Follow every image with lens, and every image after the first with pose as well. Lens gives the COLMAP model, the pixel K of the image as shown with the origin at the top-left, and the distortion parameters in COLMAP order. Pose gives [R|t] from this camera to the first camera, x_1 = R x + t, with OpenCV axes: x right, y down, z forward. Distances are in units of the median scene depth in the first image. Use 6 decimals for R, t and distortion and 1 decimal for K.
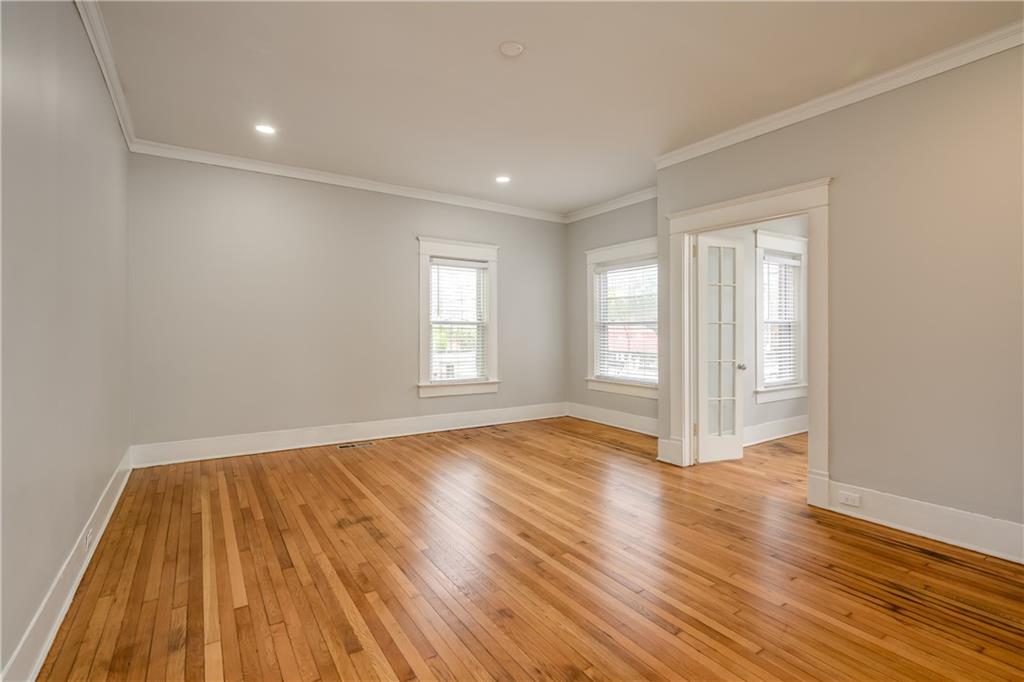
lens RADIAL K [[479.5, 0, 513.8], [0, 479.5, 330.6], [0, 0, 1]] dist [0.001418, 0.001547]
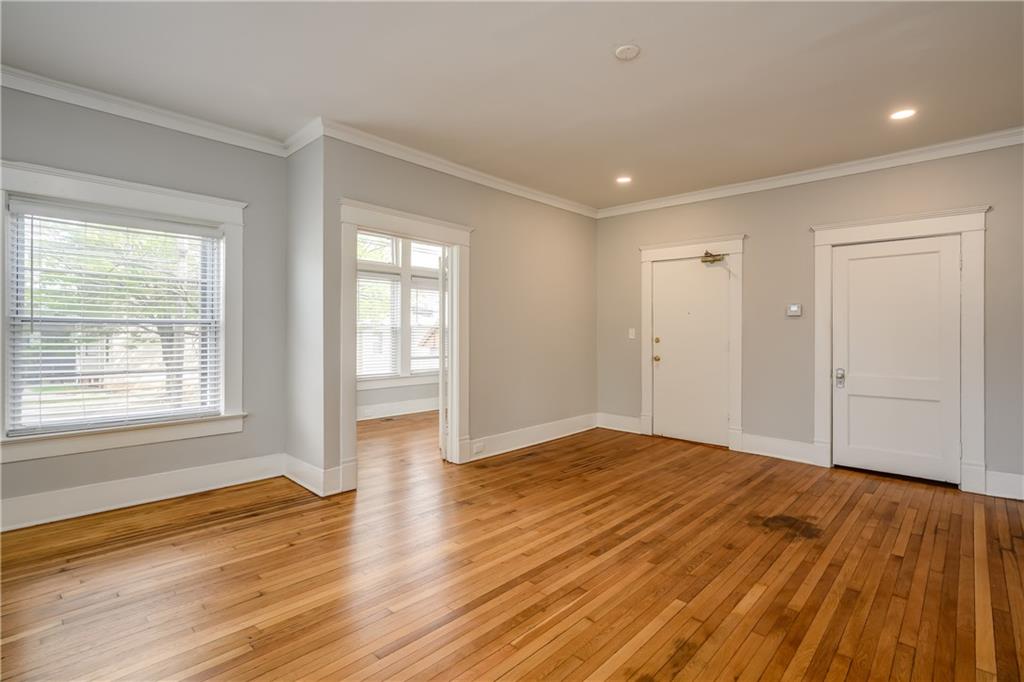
lens RADIAL K [[479.5, 0, 510.7], [0, 479.5, 337.0], [0, 0, 1]] dist [0.001418, 0.001547]
pose [[-0.221602, -0.009167, 0.975094, -0.564179], [-0.005800, 0.999951, 0.008083, -0.006483], [-0.975120, -0.003865, -0.221644, 0.895755]]
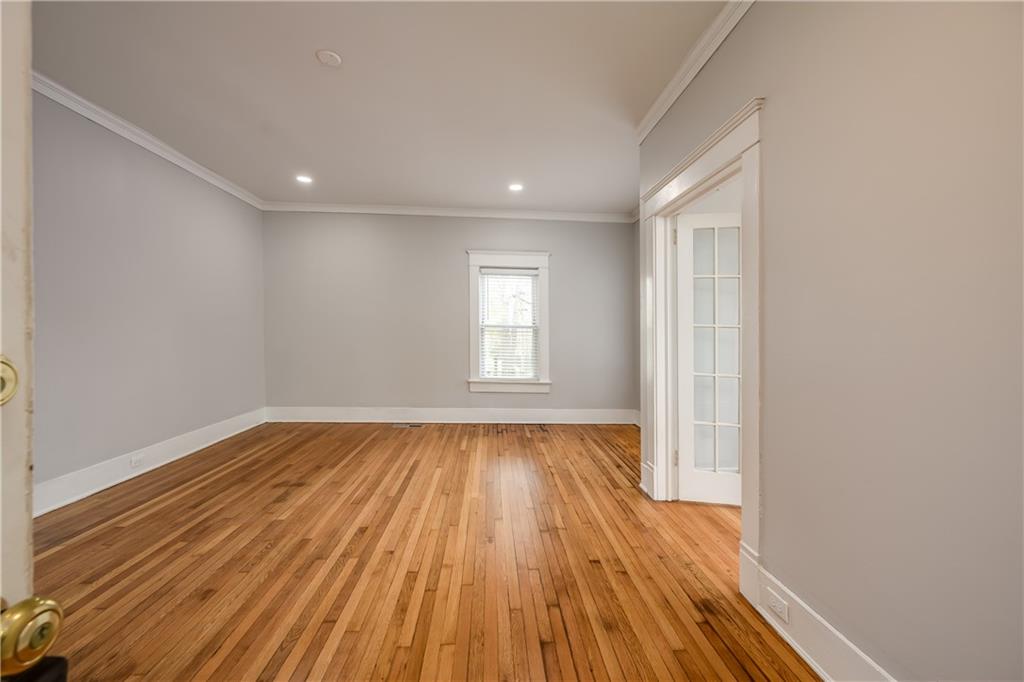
lens RADIAL K [[409.6, 0, 512.8], [0, 409.6, 341.3], [0, 0, 1]] dist [0.003718, -0.000287]
pose [[0.862733, 0.021244, -0.505213, 0.480141], [-0.013355, 0.999726, 0.019232, -0.000957], [0.505483, -0.009845, 0.862780, 0.262378]]
